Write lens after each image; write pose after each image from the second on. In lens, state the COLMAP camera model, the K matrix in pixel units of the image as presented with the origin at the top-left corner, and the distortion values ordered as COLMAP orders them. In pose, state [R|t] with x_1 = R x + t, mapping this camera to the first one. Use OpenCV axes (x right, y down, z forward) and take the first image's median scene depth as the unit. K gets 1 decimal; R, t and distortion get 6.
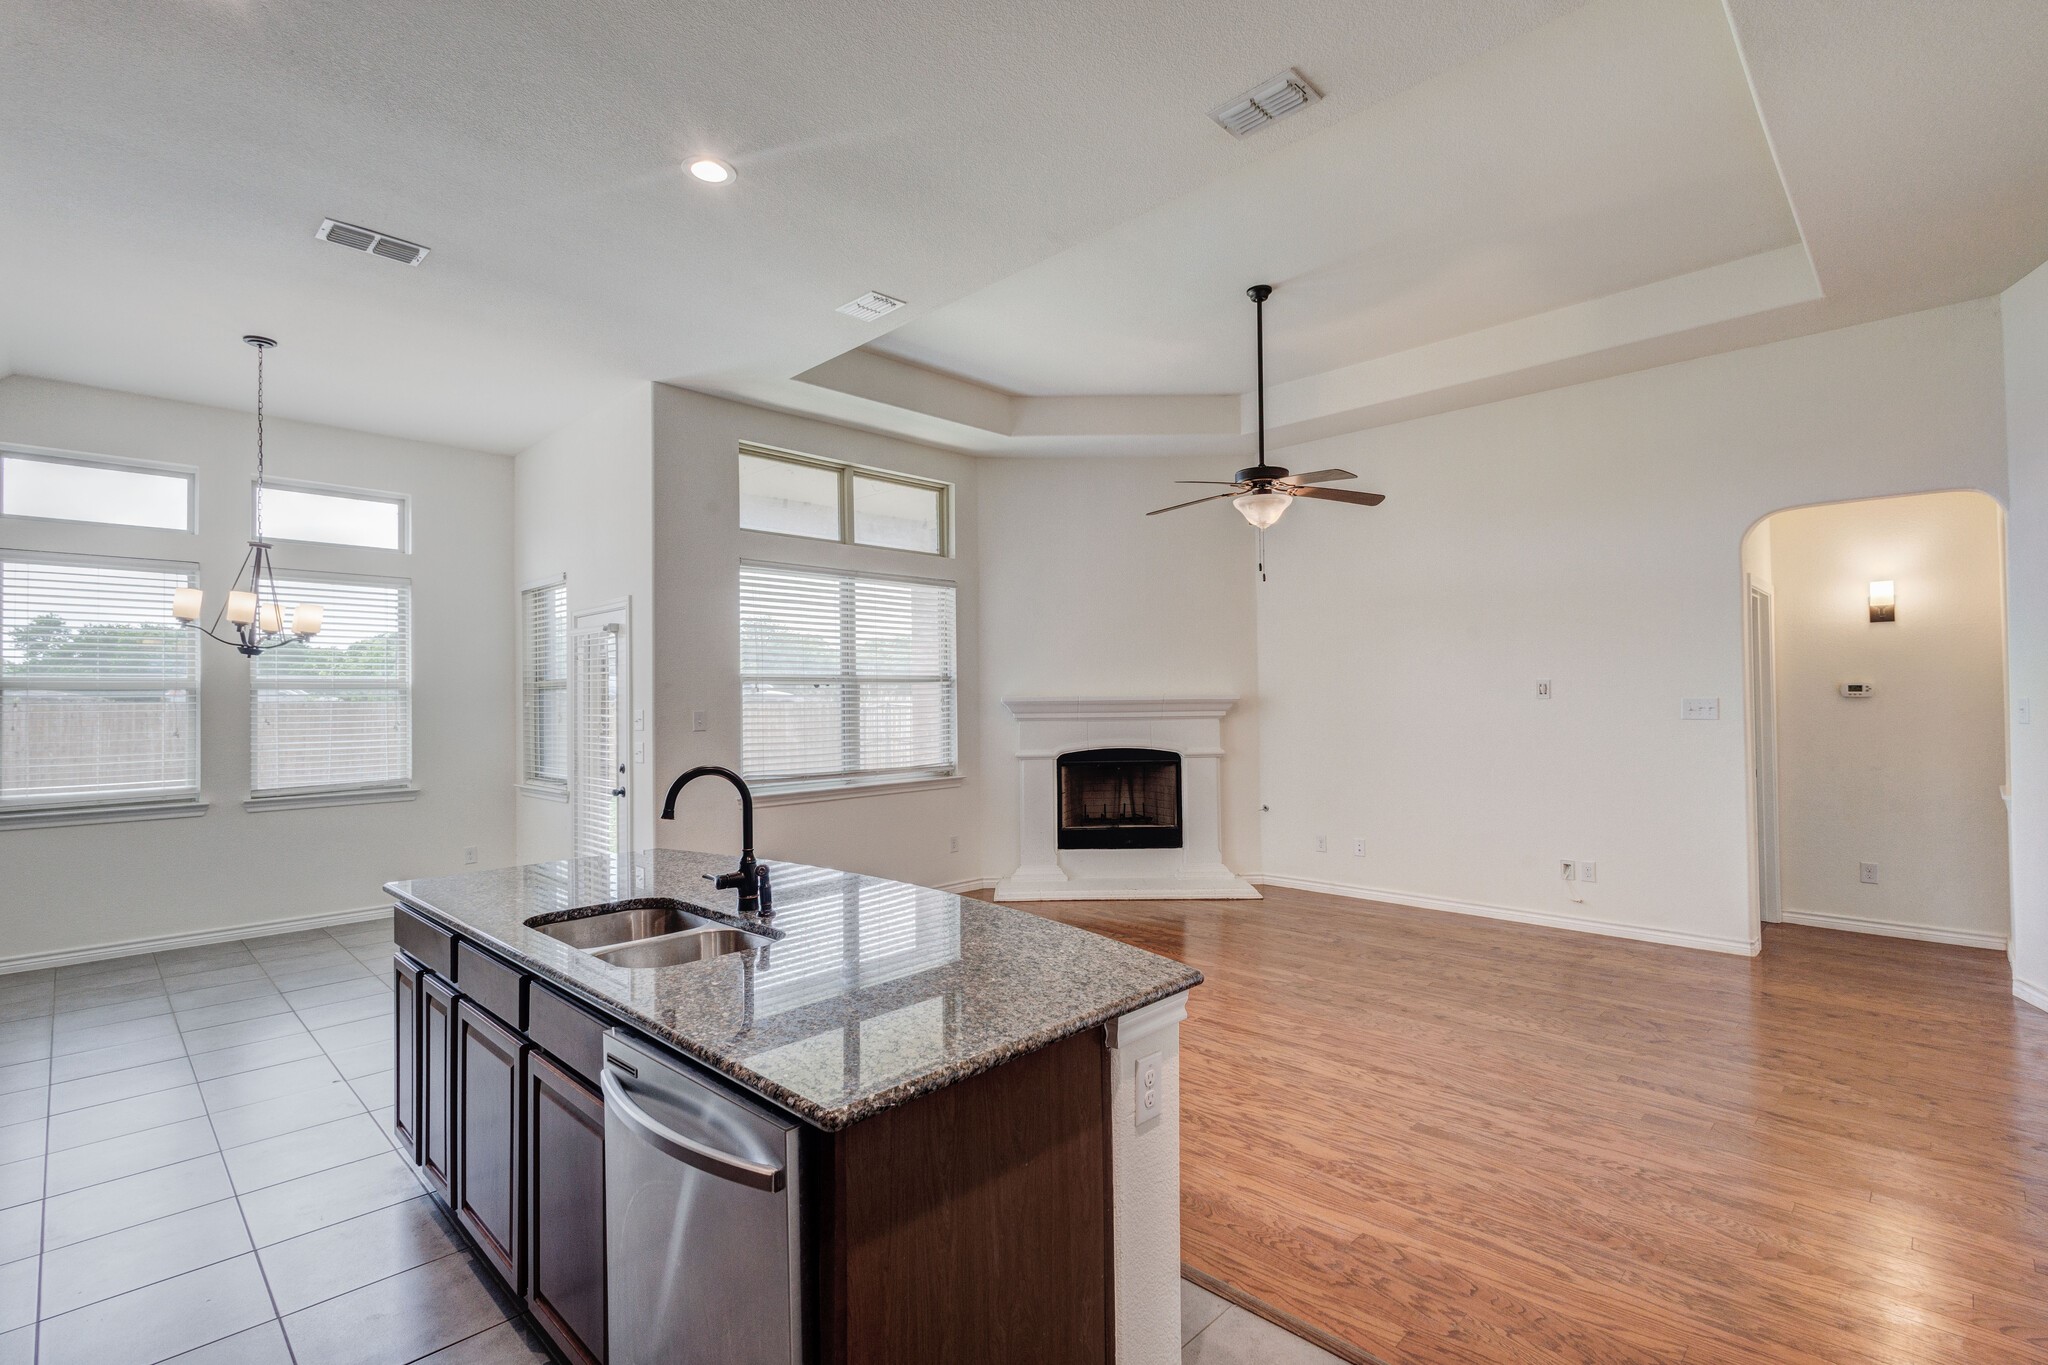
lens RADIAL K [[1053.5, 0, 1024.0], [0, 1053.5, 682.5], [0, 0, 1]] dist [0.004190, 0.000716]
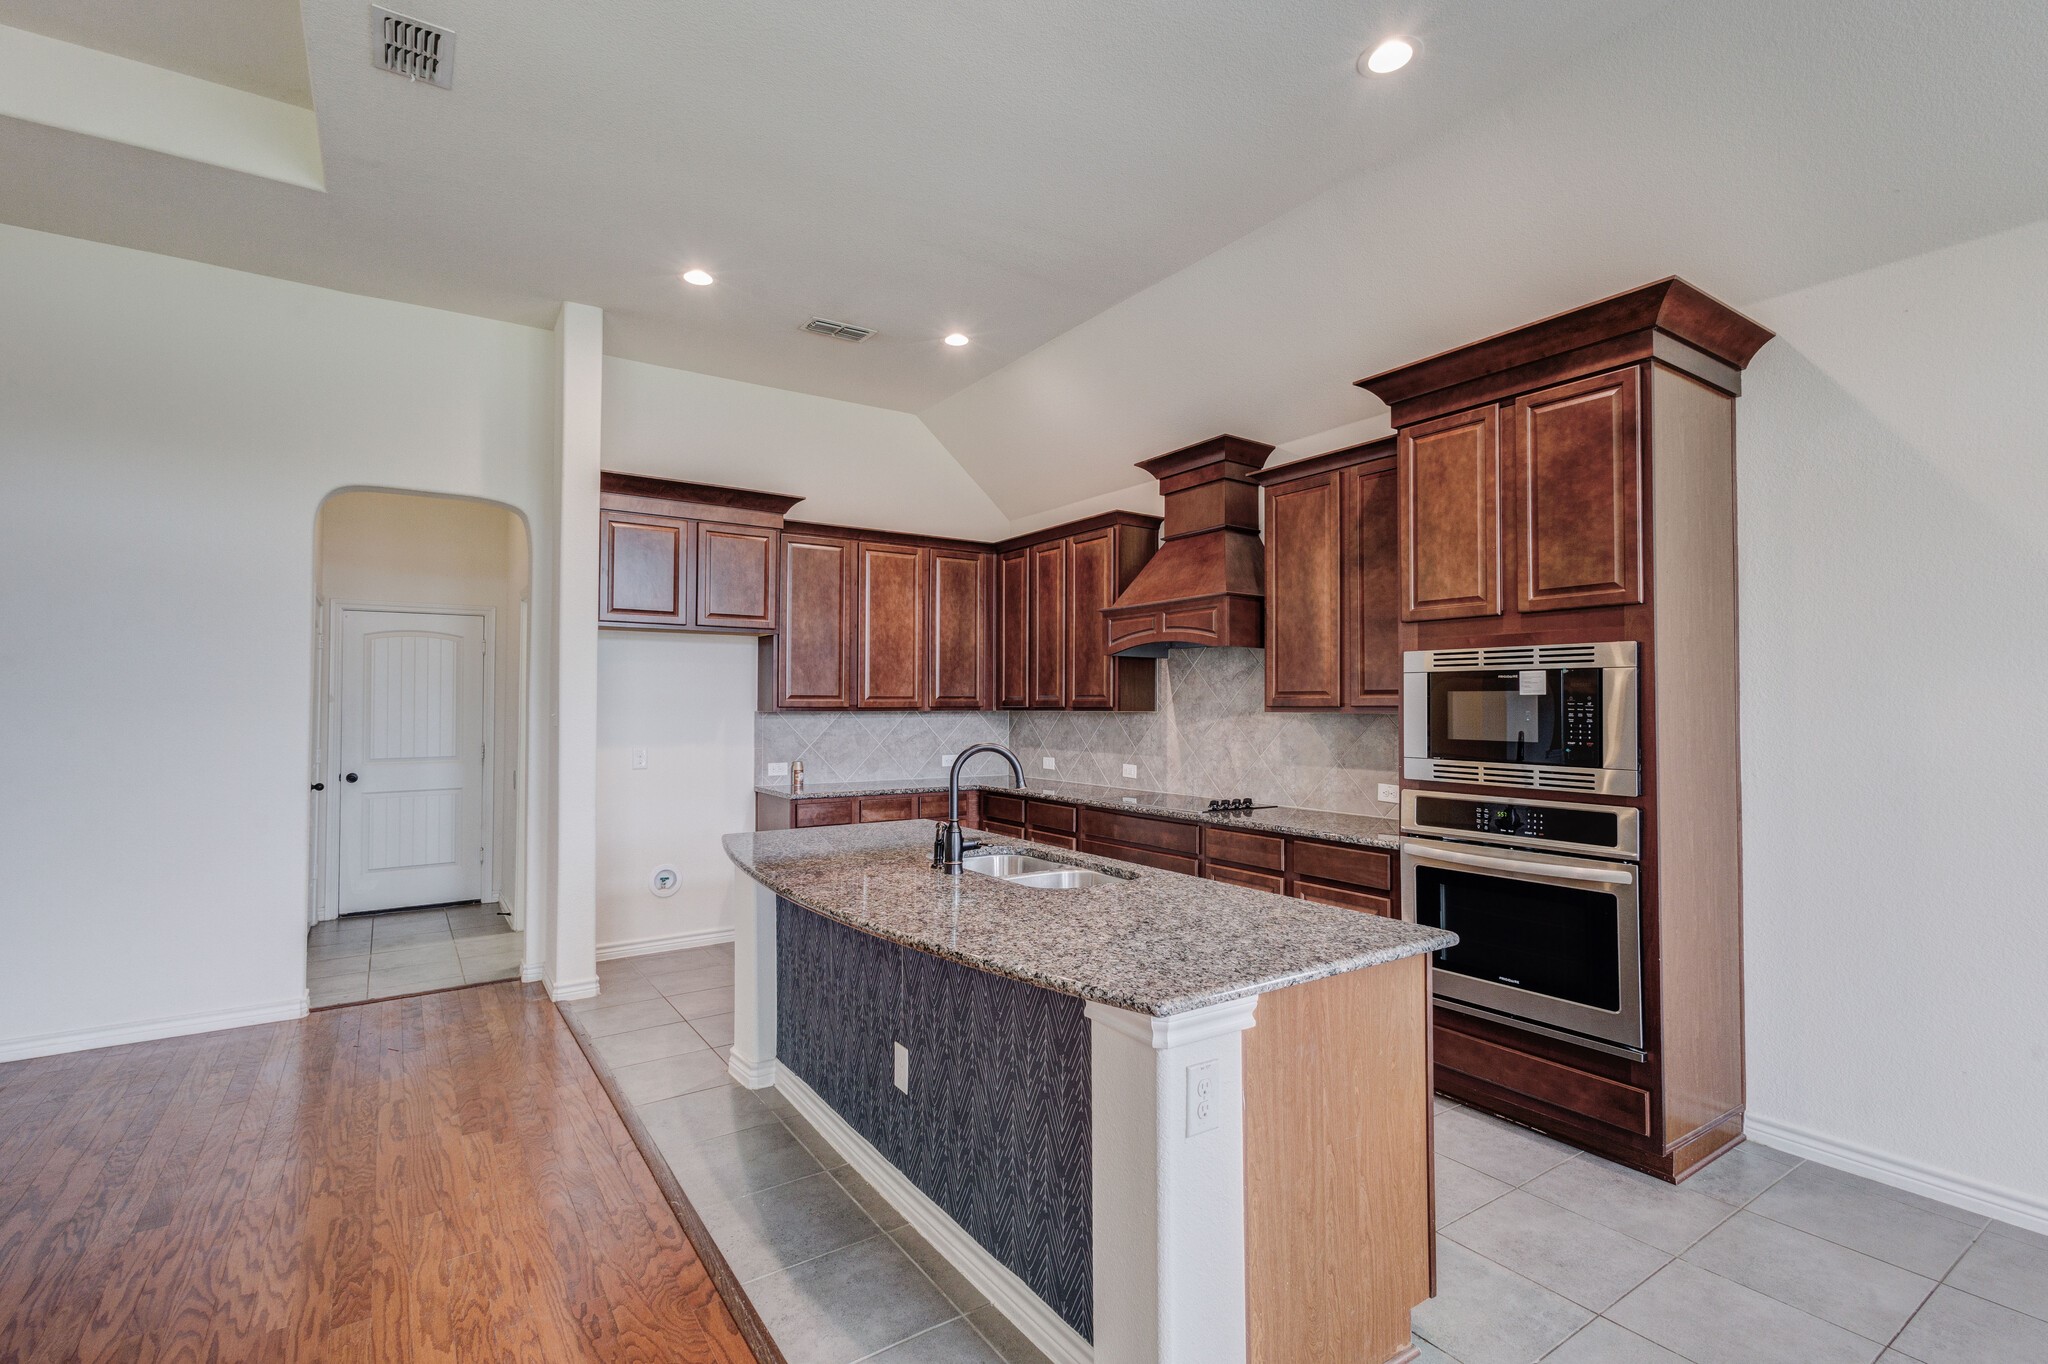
lens RADIAL K [[906.2, 0, 961.1], [0, 906.2, 679.7], [0, 0, 1]] dist [0.001730, 0.000252]
pose [[-0.978272, 0.016214, 0.206692, -0.208747], [0.007699, 0.999091, -0.041931, 0.024432], [-0.207184, -0.039428, -0.977507, 0.880913]]
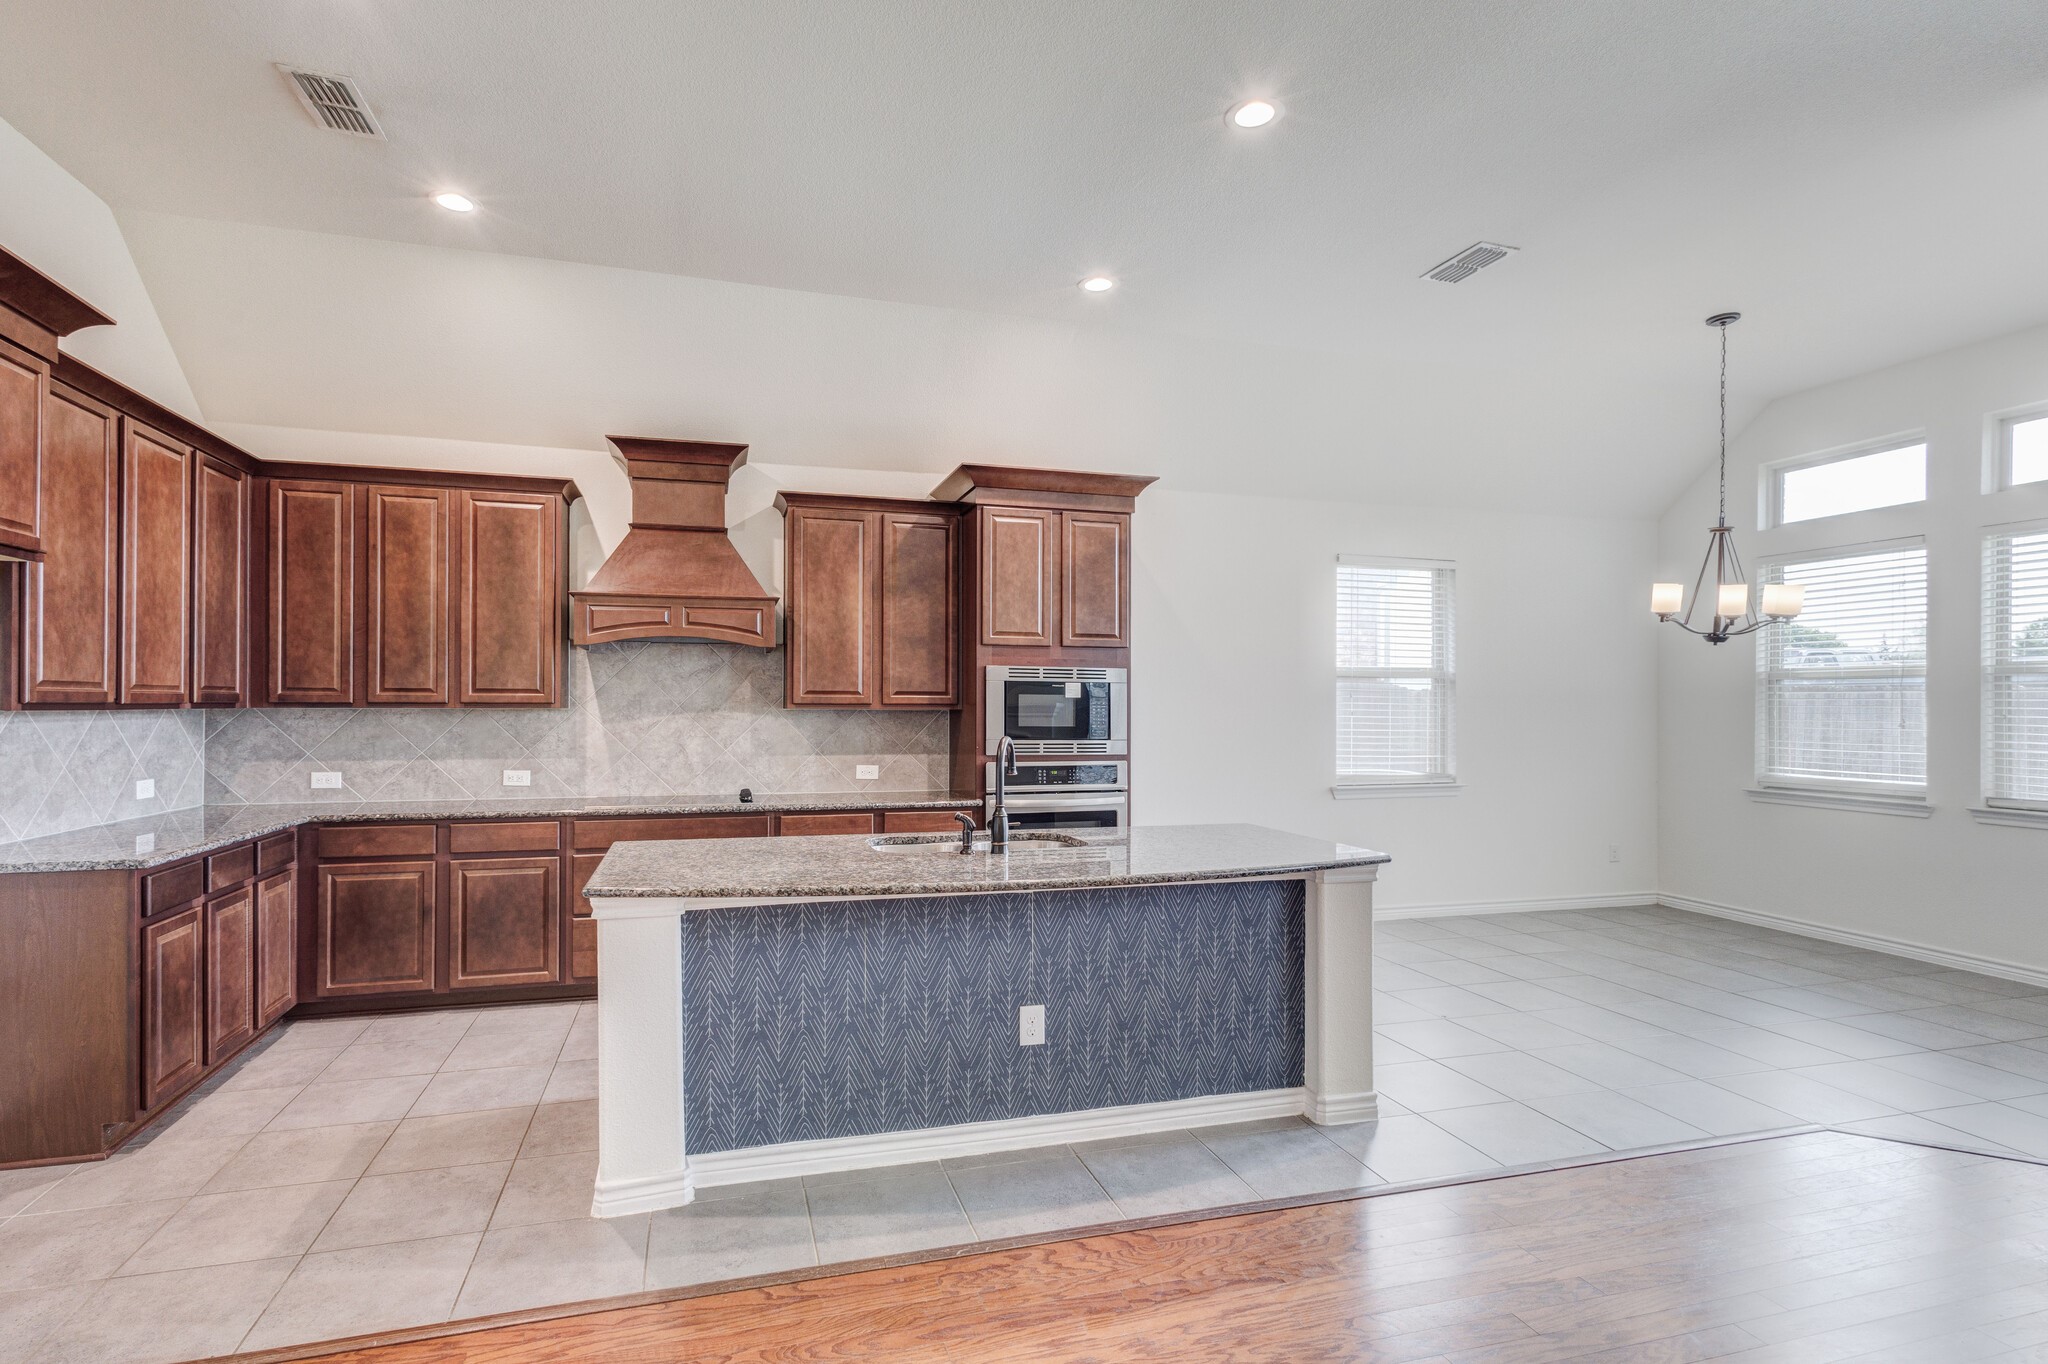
lens RADIAL K [[950.7, 0, 970.2], [0, 950.7, 702.3], [0, 0, 1]] dist [0.011414, 0.000145]
pose [[-0.525778, 0.006968, -0.850593, 0.323939], [0.011200, 0.999936, 0.001268, 0.017102], [0.850548, -0.008860, -0.525823, 0.711476]]
